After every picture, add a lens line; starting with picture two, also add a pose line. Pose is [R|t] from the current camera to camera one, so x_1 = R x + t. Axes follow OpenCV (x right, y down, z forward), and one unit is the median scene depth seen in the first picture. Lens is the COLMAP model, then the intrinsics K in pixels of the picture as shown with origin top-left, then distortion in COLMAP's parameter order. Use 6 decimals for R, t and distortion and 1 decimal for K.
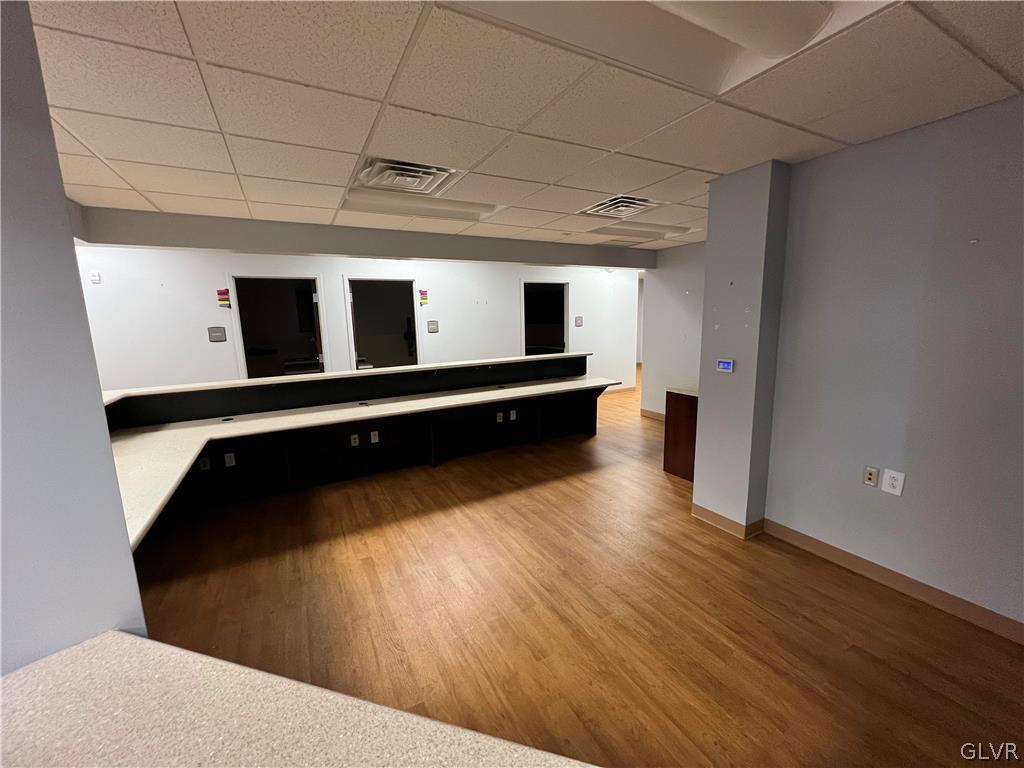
lens RADIAL K [[407.2, 0, 516.0], [0, 407.2, 383.0], [0, 0, 1]] dist [-0.008470, 0.001369]
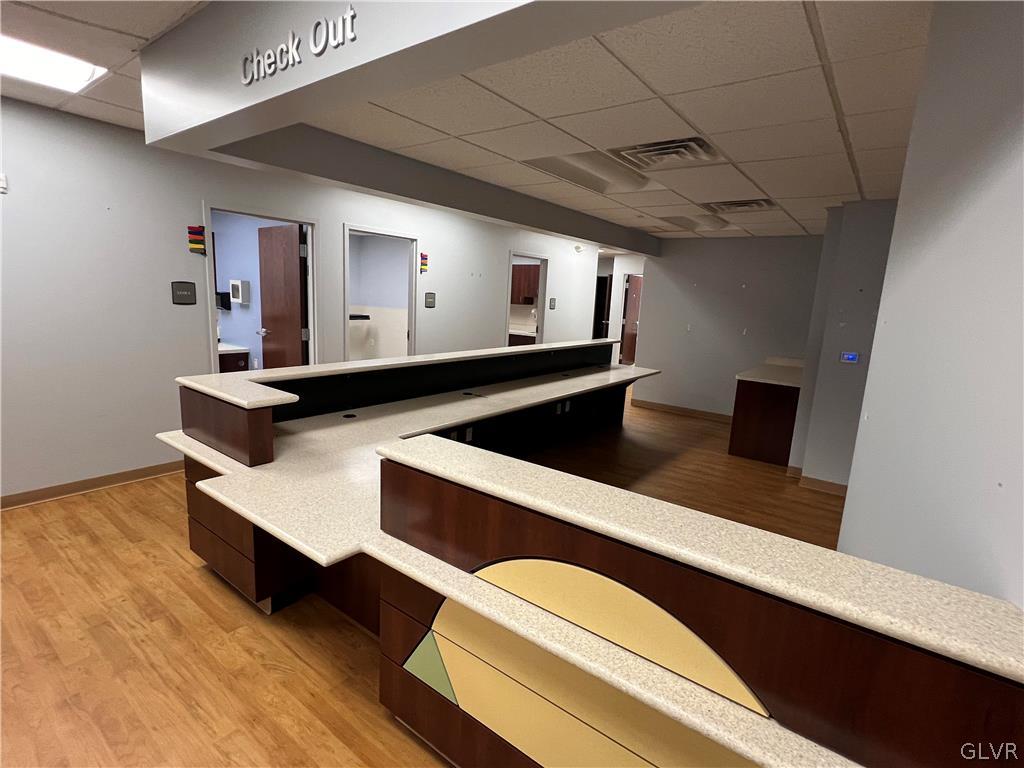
lens RADIAL K [[501.6, 0, 510.9], [0, 501.6, 382.8], [0, 0, 1]] dist [-0.002246, -0.000357]
pose [[0.910826, -0.000769, 0.412789, -0.730570], [-0.007607, 0.999797, 0.018646, 0.007770], [-0.412720, -0.020123, 0.910636, 0.043945]]
